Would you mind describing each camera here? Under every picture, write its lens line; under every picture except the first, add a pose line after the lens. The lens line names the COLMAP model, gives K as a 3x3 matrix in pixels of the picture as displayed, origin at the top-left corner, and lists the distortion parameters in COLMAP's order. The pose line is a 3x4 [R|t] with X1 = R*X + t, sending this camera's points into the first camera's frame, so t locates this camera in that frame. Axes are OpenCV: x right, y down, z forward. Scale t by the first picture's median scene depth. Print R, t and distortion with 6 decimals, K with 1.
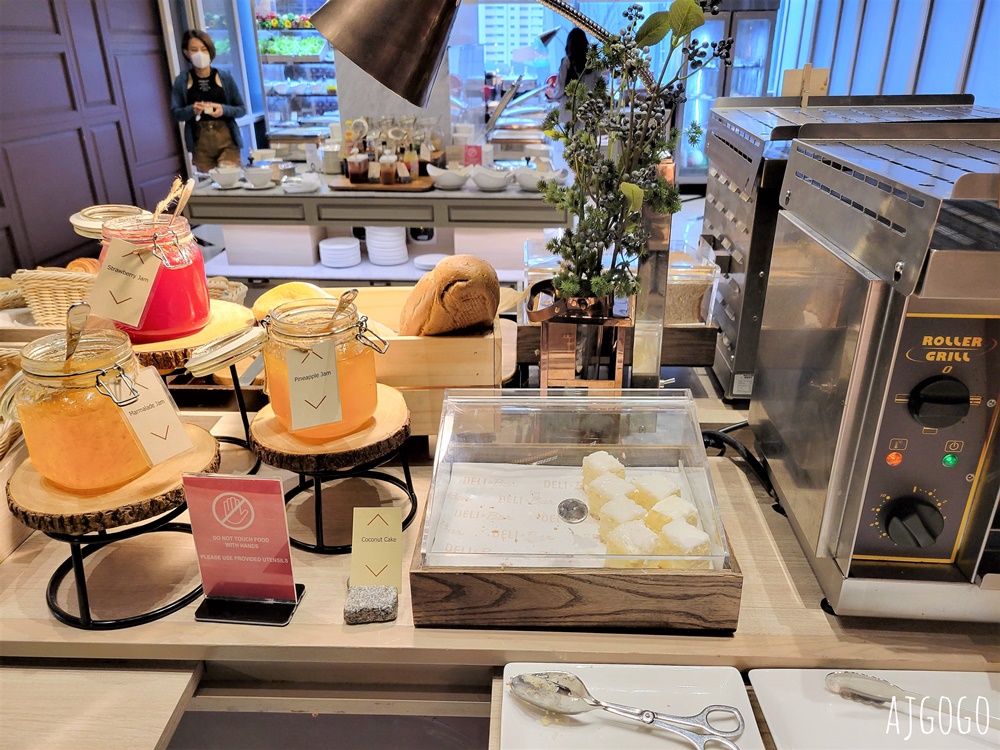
lens RADIAL K [[757.7, 0, 502.0], [0, 757.7, 375.7], [0, 0, 1]] dist [0.015210, 0.003559]
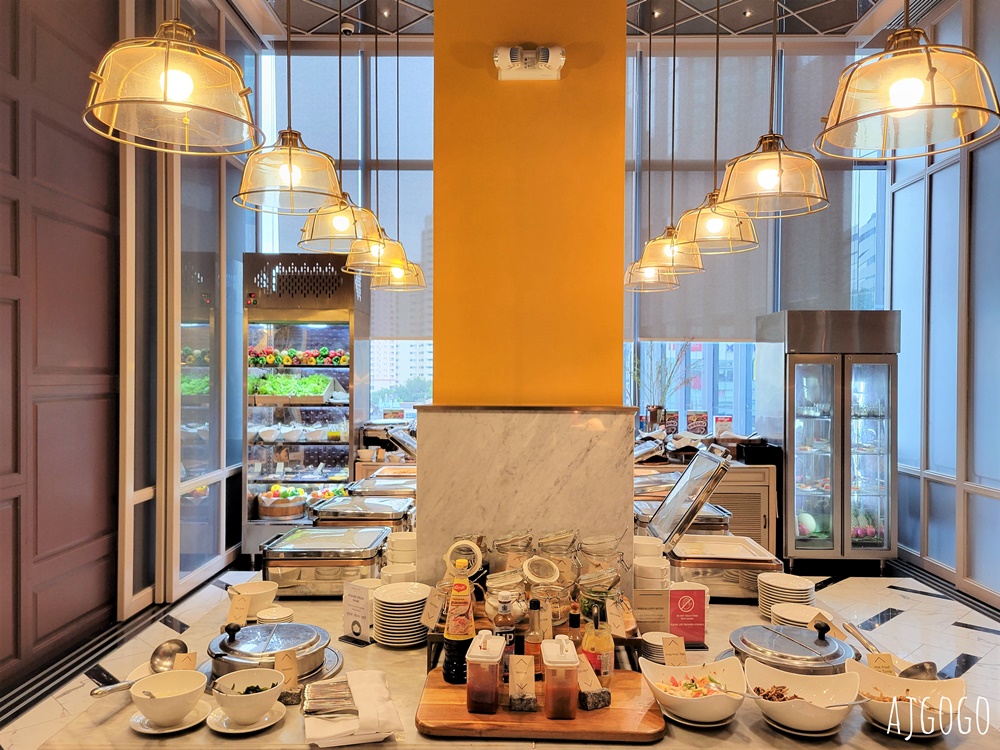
lens RADIAL K [[757.7, 0, 501.0], [0, 757.7, 373.2], [0, 0, 1]] dist [0.015210, 0.003559]
pose [[0.998458, 0.009664, 0.054658, -0.098335], [0.013233, 0.914888, -0.403490, -0.121919], [-0.053905, 0.403592, 0.913350, 0.258243]]
